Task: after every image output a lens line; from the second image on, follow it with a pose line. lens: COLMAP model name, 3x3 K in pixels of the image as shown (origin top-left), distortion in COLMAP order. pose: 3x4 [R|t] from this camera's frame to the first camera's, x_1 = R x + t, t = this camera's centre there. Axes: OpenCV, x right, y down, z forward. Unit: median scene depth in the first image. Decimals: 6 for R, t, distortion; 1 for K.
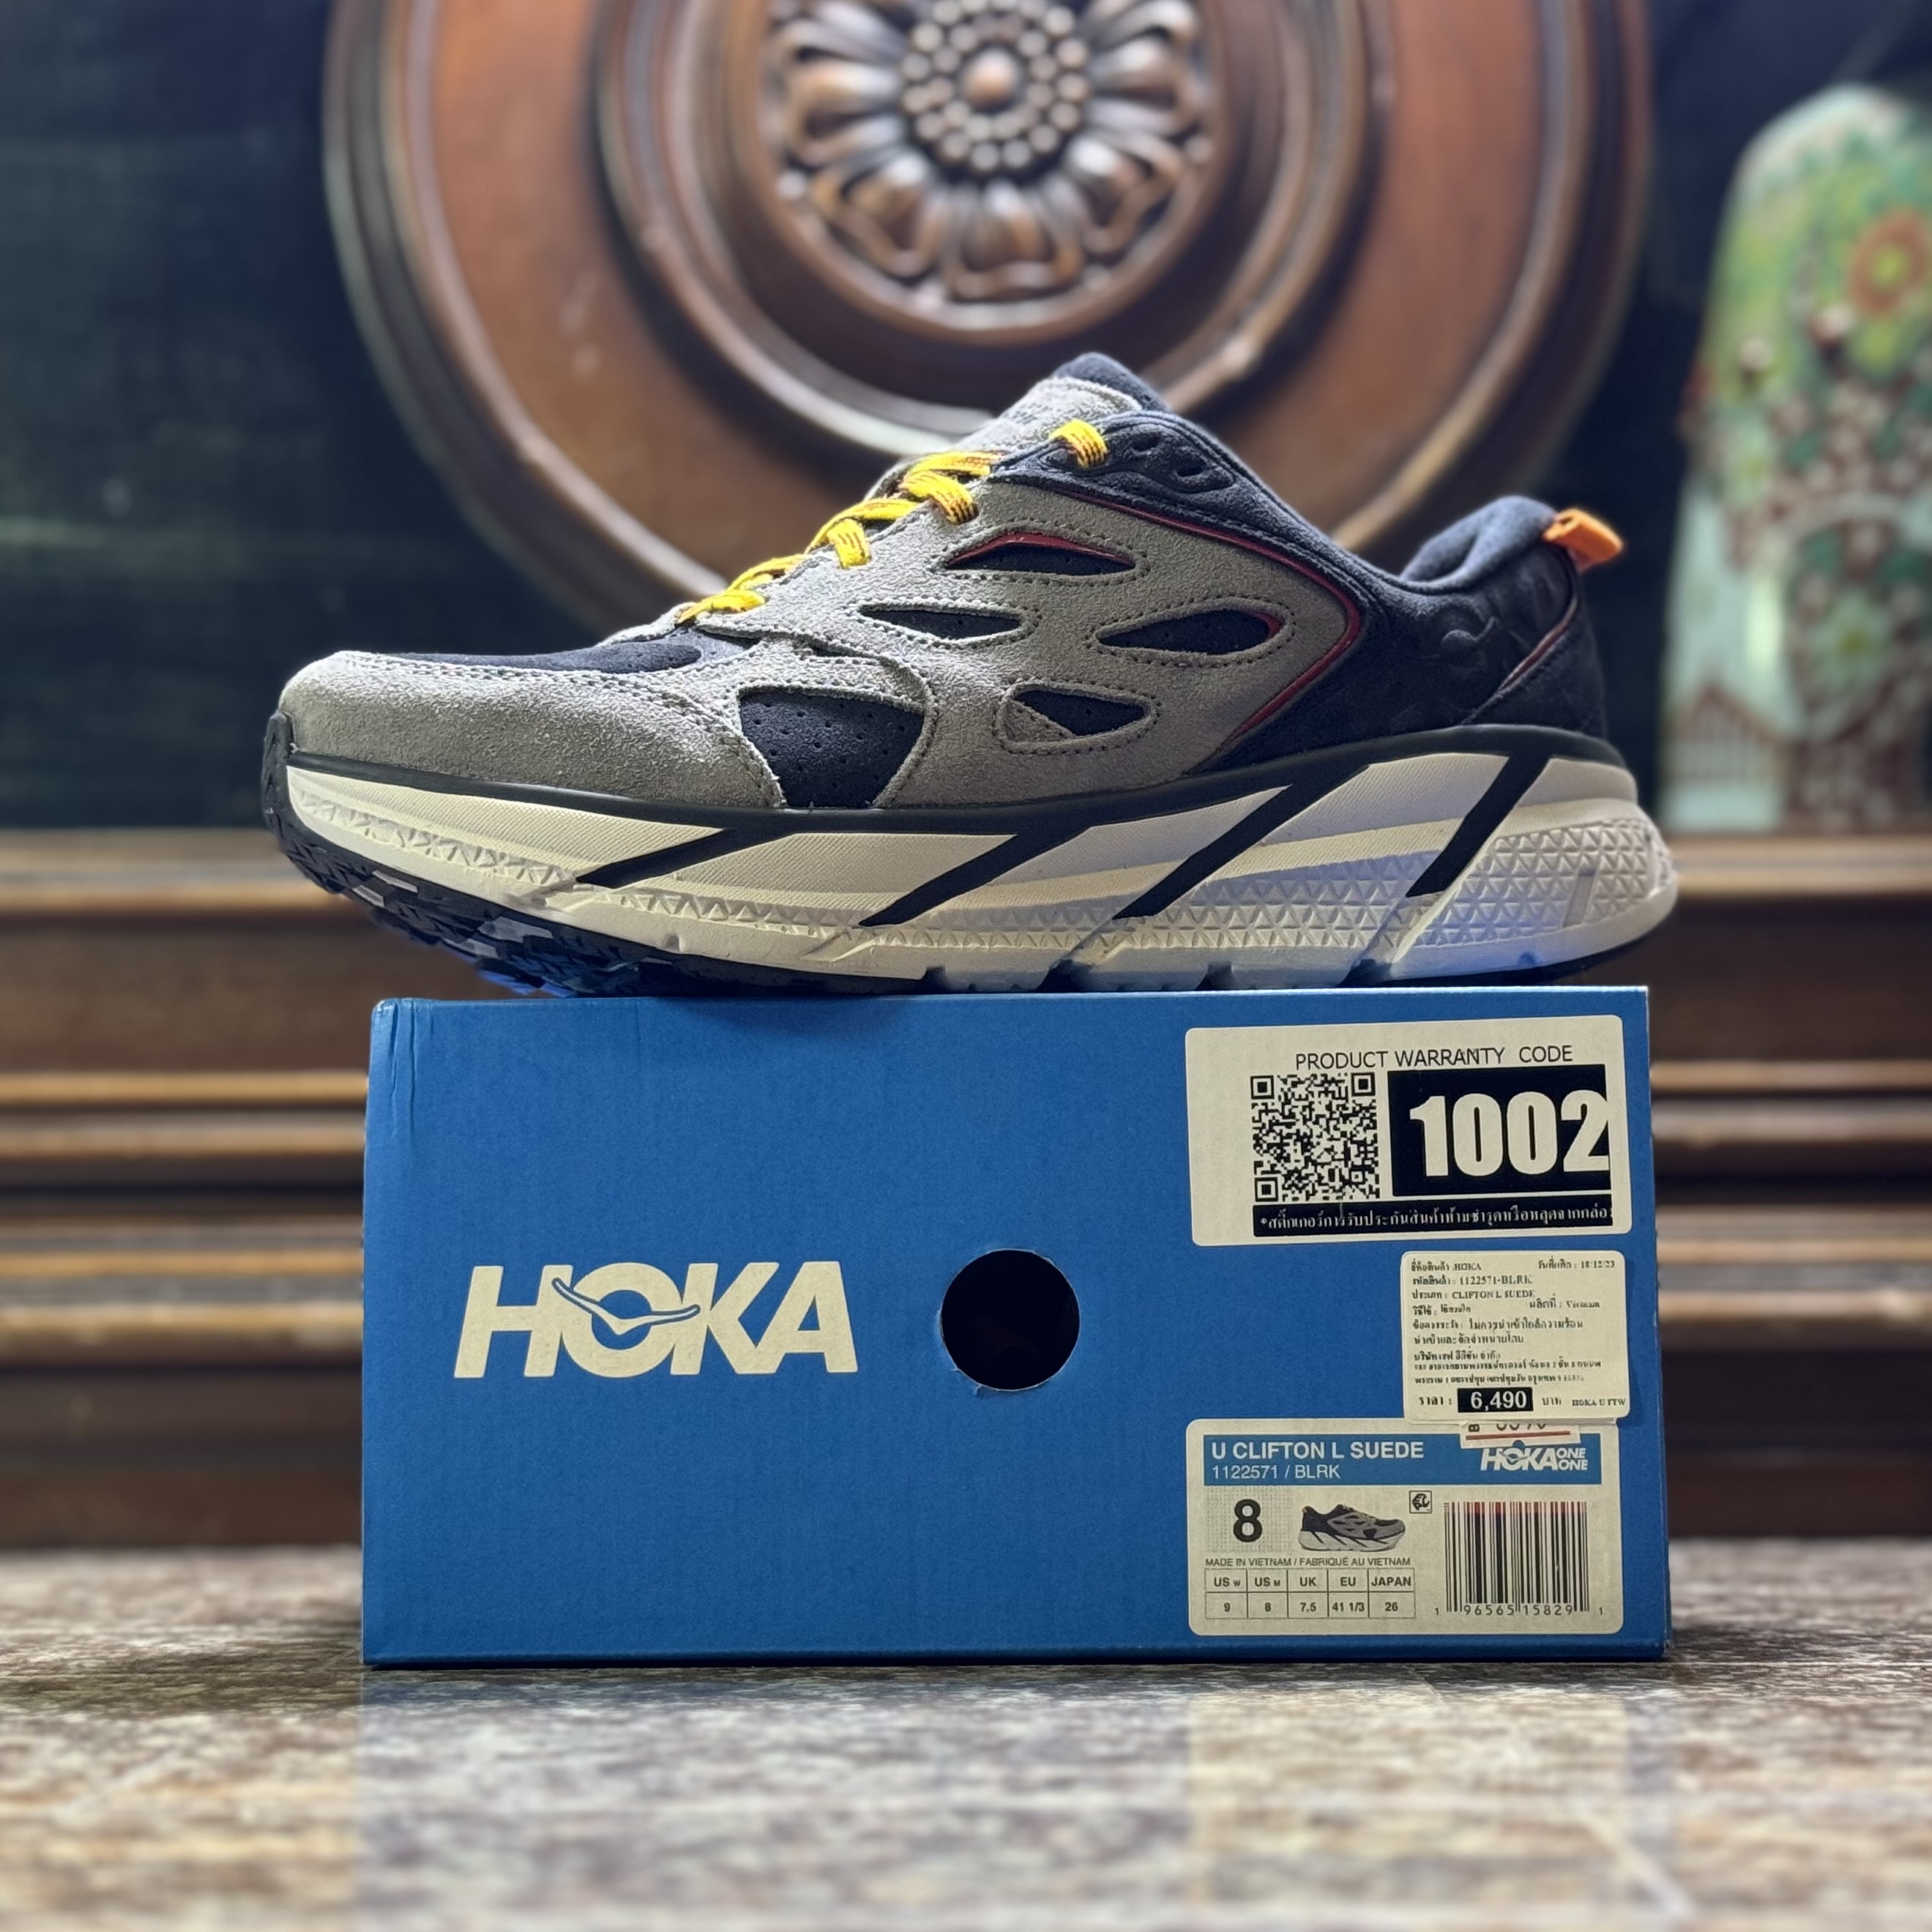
lens RADIAL K [[5548.5, 0, 1017.4], [0, 5548.5, 1073.7], [0, 0, 1]] dist [0.210896, -0.580605]
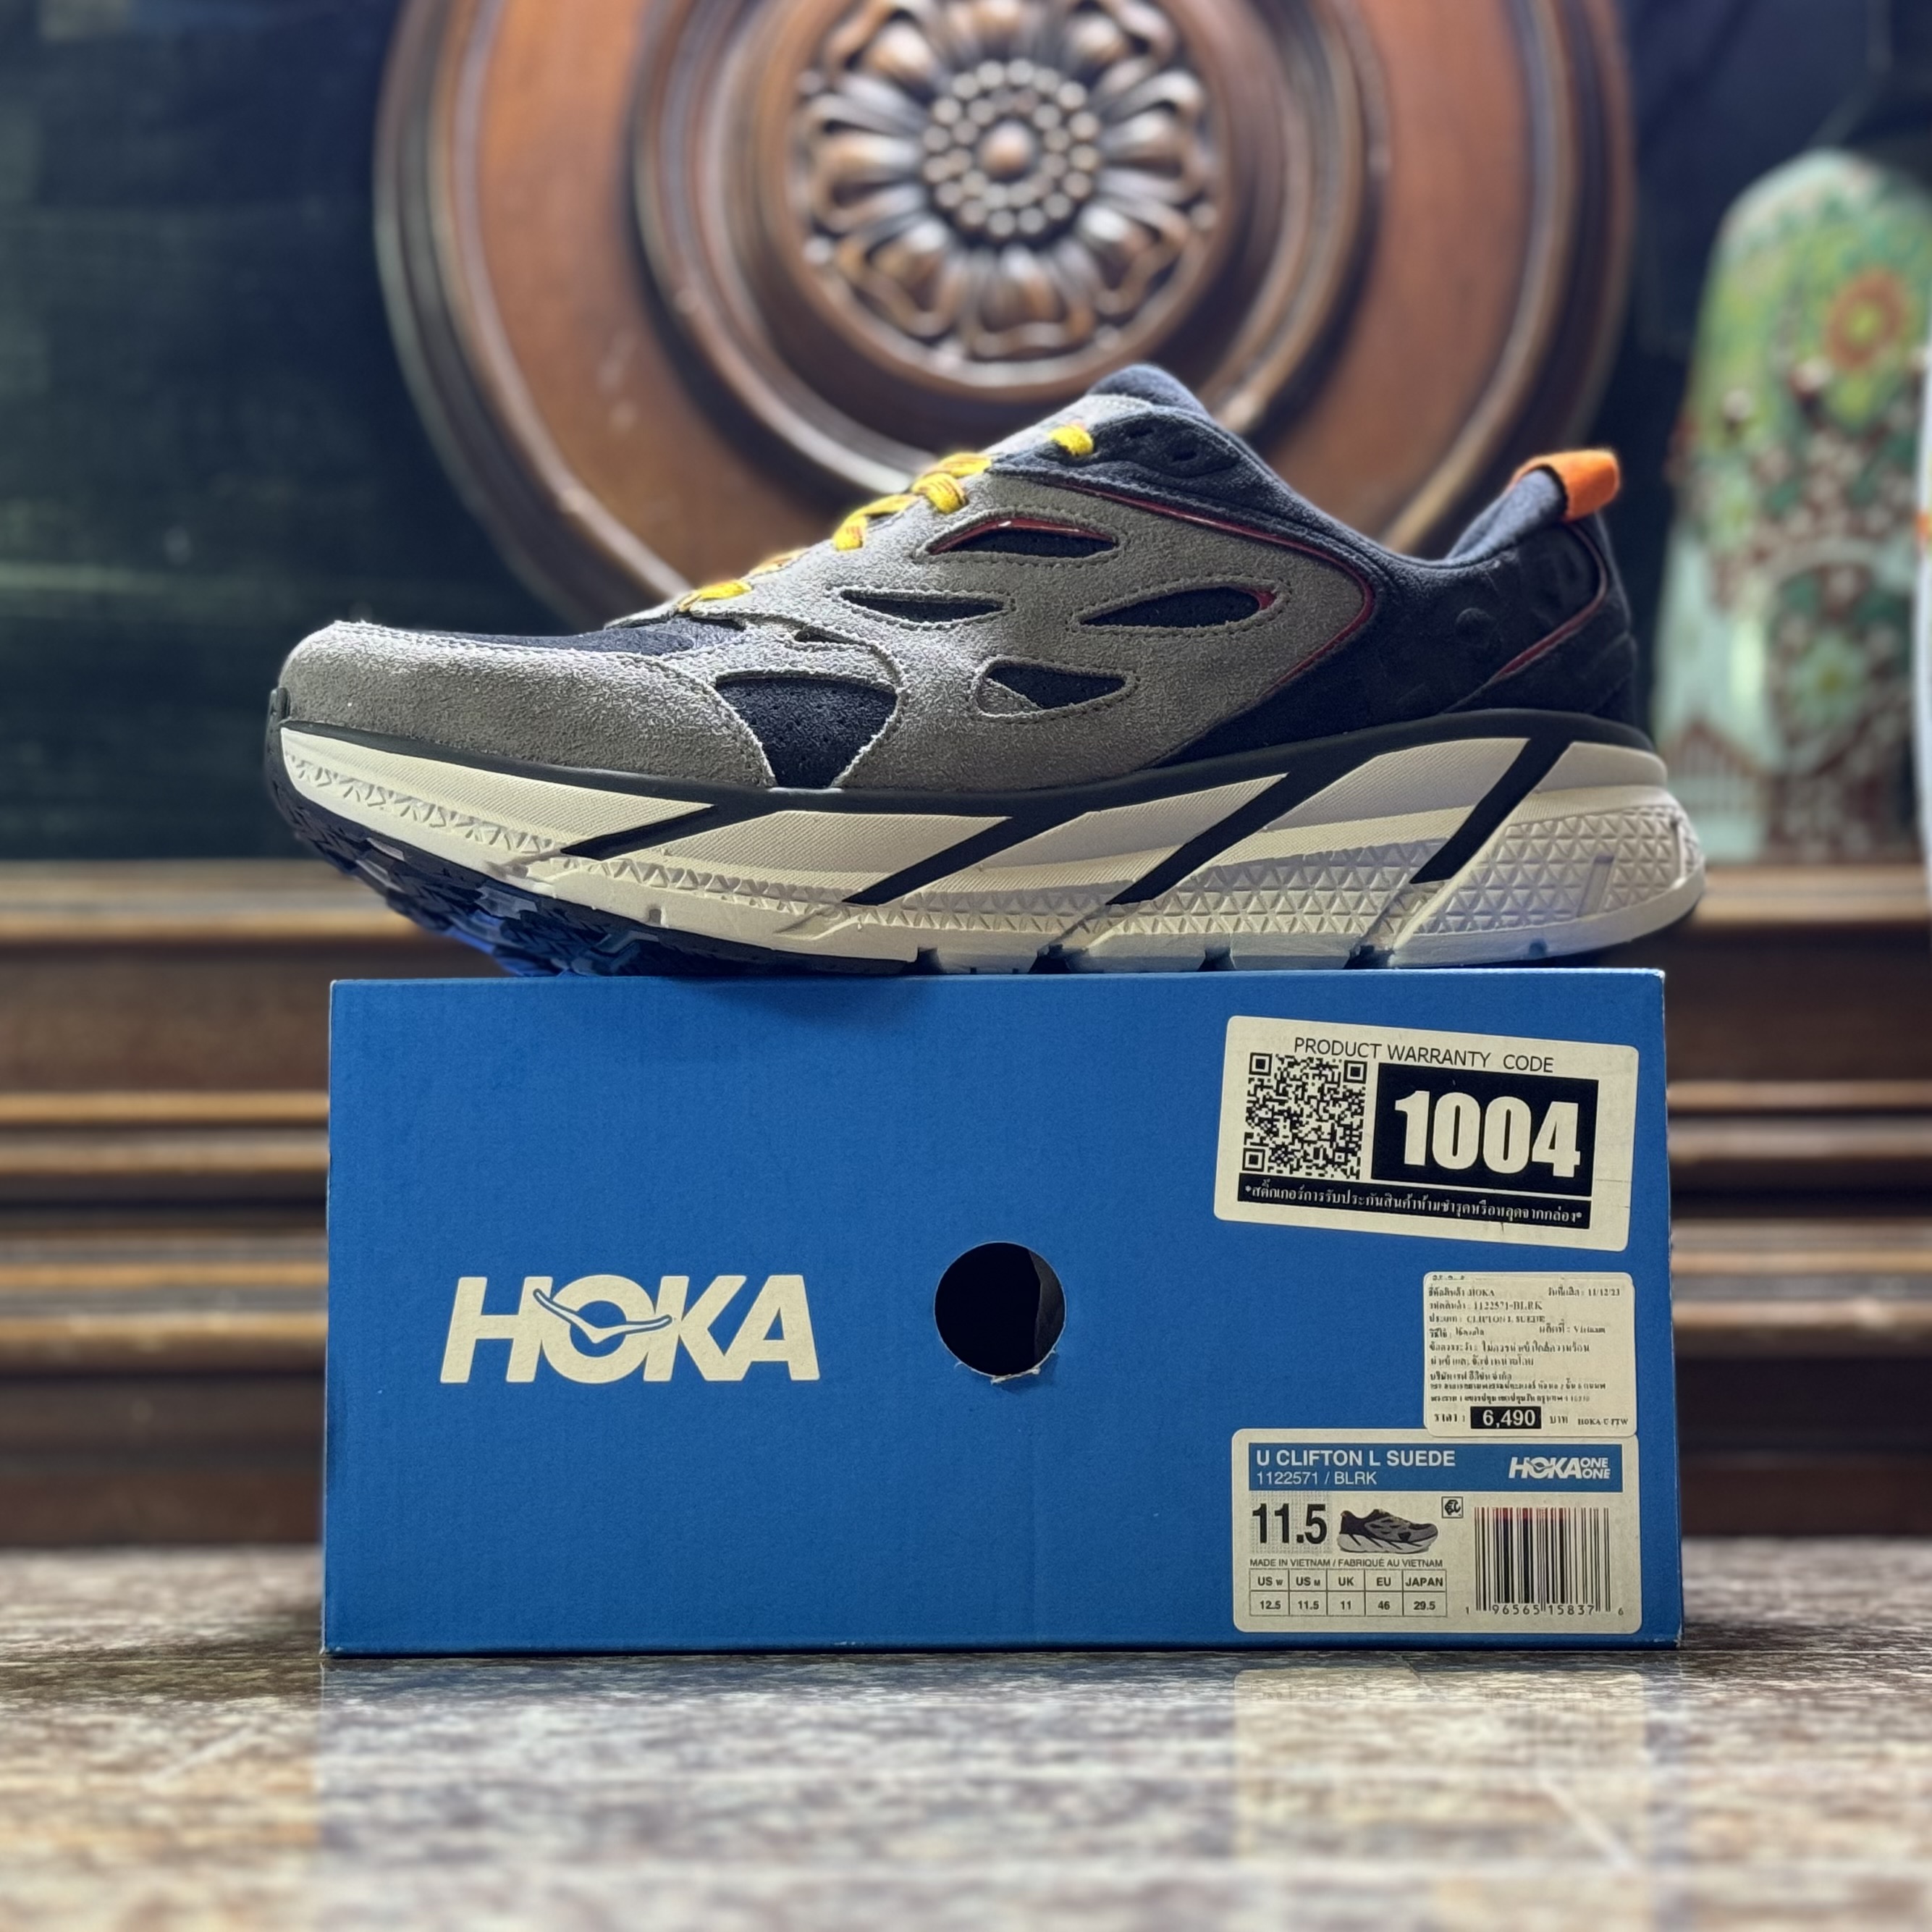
lens RADIAL K [[5919.4, 0, 1001.9], [0, 5919.4, 942.2], [0, 0, 1]] dist [0.221486, -0.444951]
pose [[0.999966, -0.000184, -0.008265, 0.004251], [0.000018, 0.999800, -0.020022, -0.007230], [0.008267, 0.020021, 0.999765, -0.144846]]
